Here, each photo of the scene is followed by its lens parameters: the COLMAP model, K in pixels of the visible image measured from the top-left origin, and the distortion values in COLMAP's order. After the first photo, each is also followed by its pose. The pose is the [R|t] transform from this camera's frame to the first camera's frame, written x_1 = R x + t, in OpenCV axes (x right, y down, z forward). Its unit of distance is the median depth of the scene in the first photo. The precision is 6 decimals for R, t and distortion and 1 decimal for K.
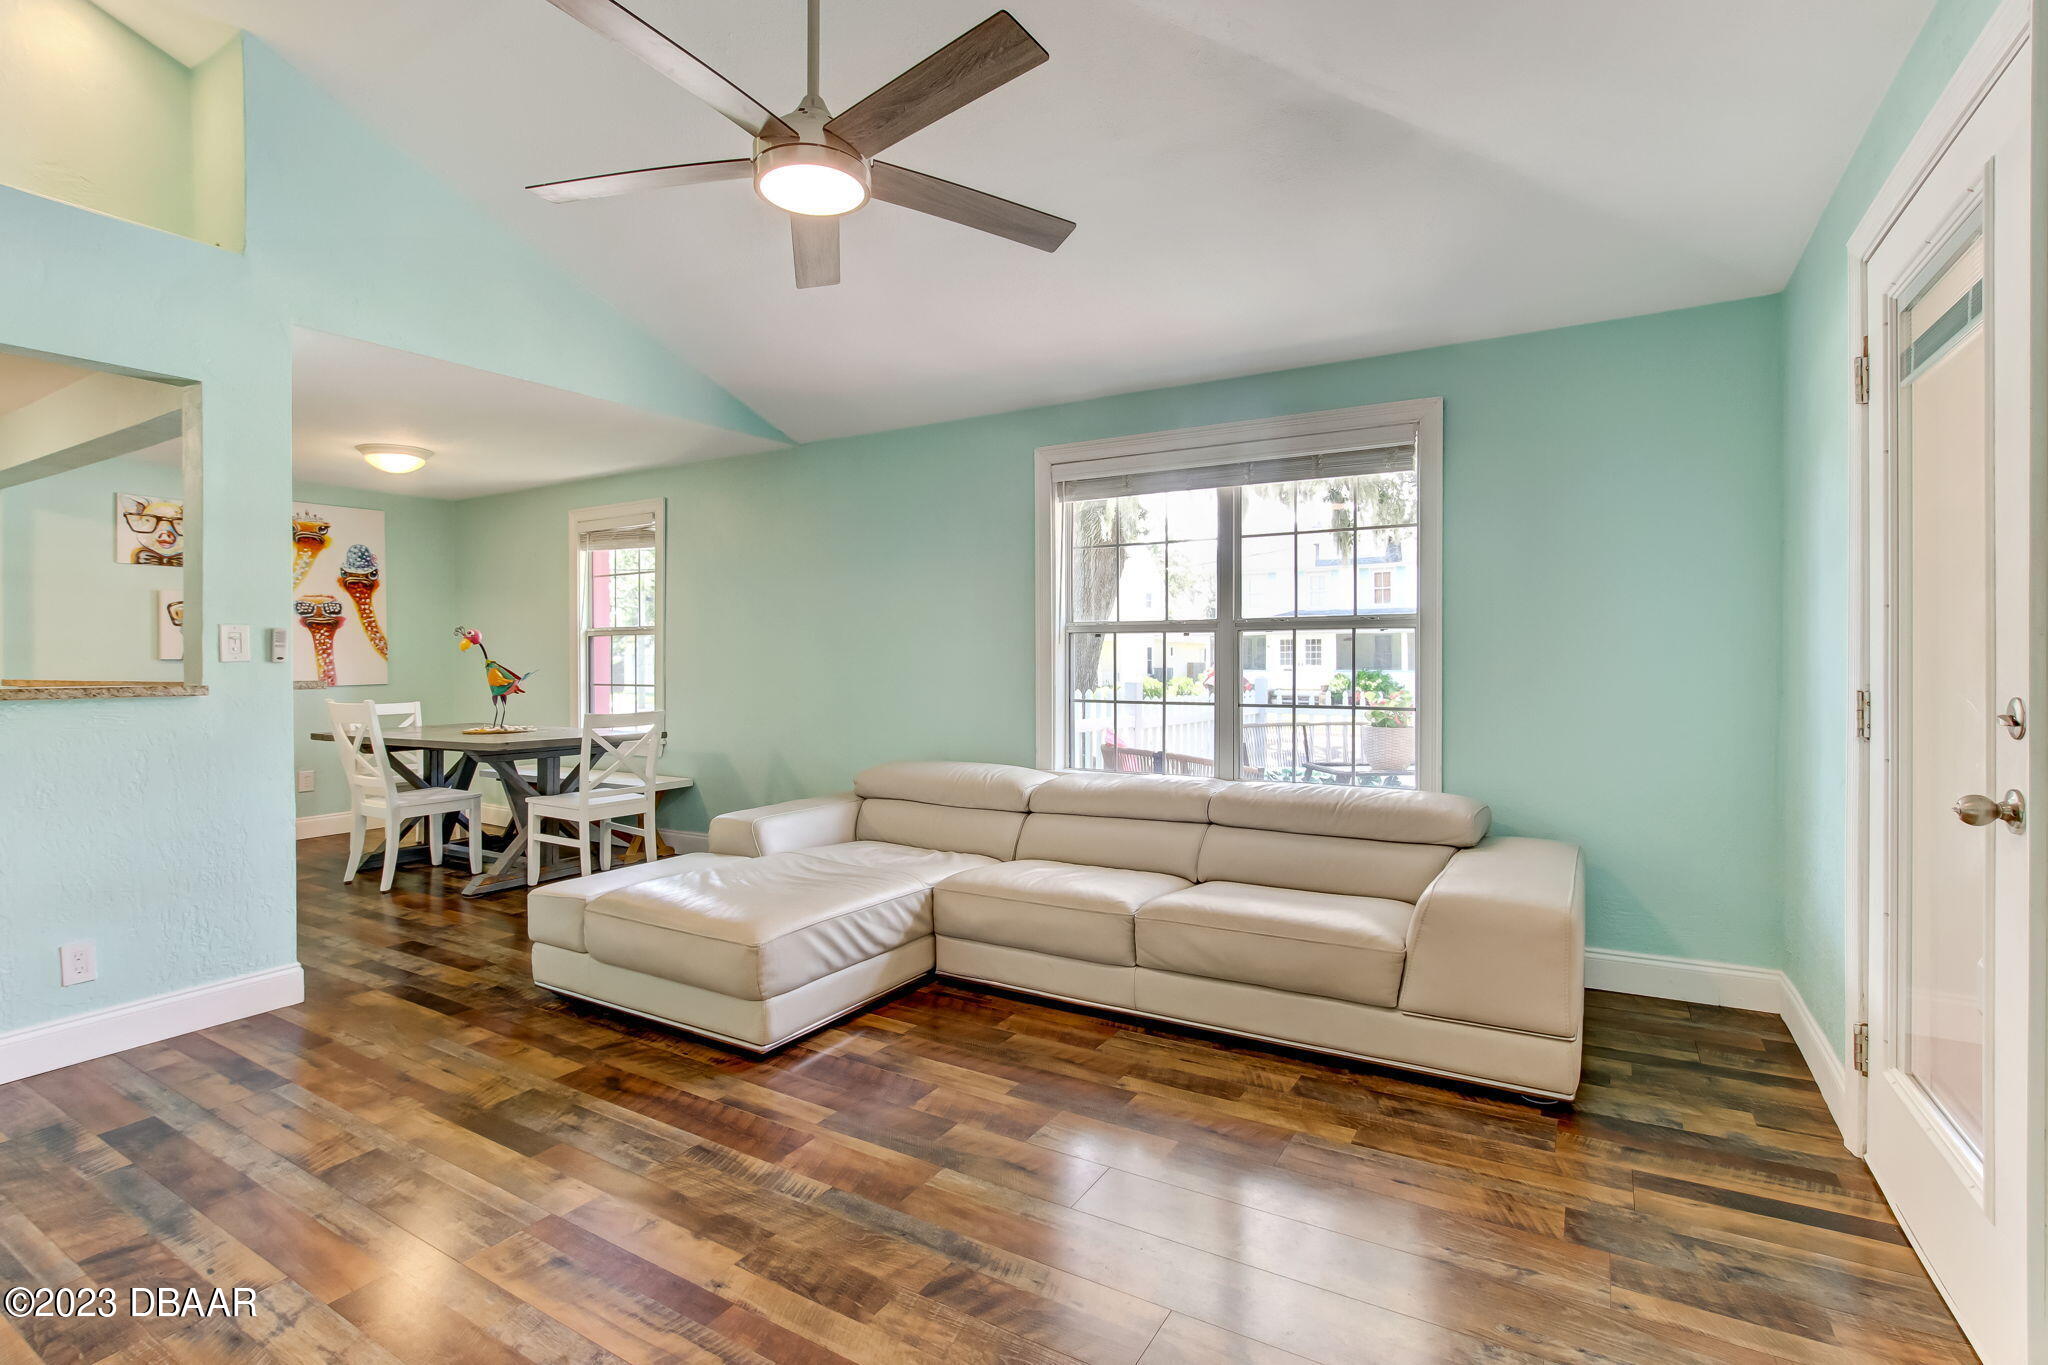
lens RADIAL K [[952.1, 0, 1024.4], [0, 952.1, 667.0], [0, 0, 1]] dist [-0.008643, 0.001730]
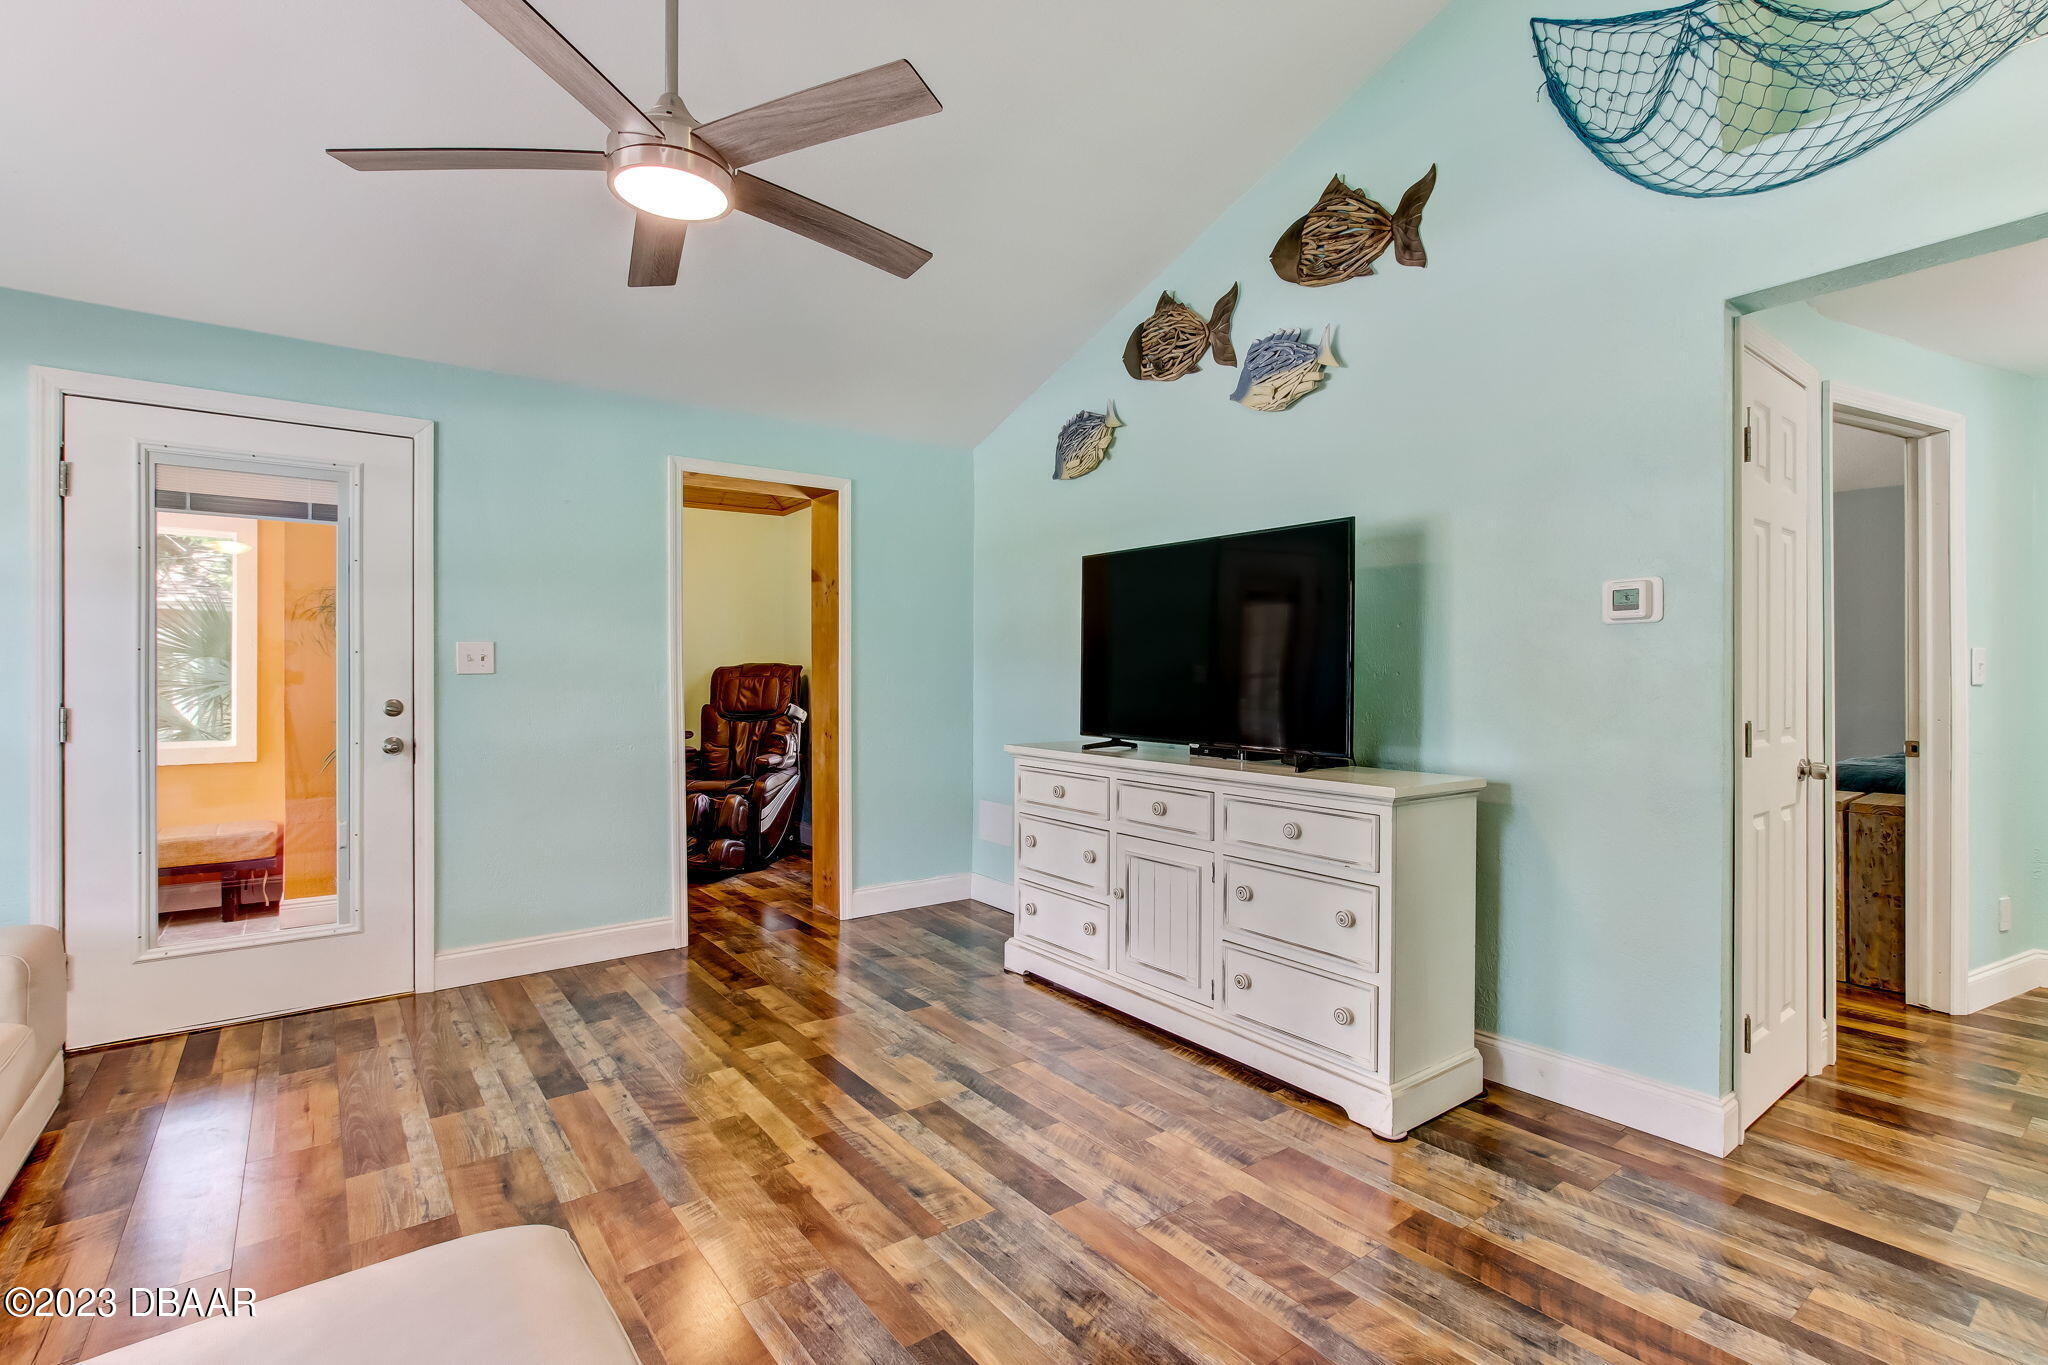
lens RADIAL K [[944.1, 0, 1037.5], [0, 944.1, 672.4], [0, 0, 1]] dist [-0.015762, 0.000340]
pose [[-0.933781, 0.007192, 0.357774, -0.349717], [0.007548, 0.999971, -0.000401, -0.006149], [-0.357766, 0.002326, -0.933808, 0.677275]]
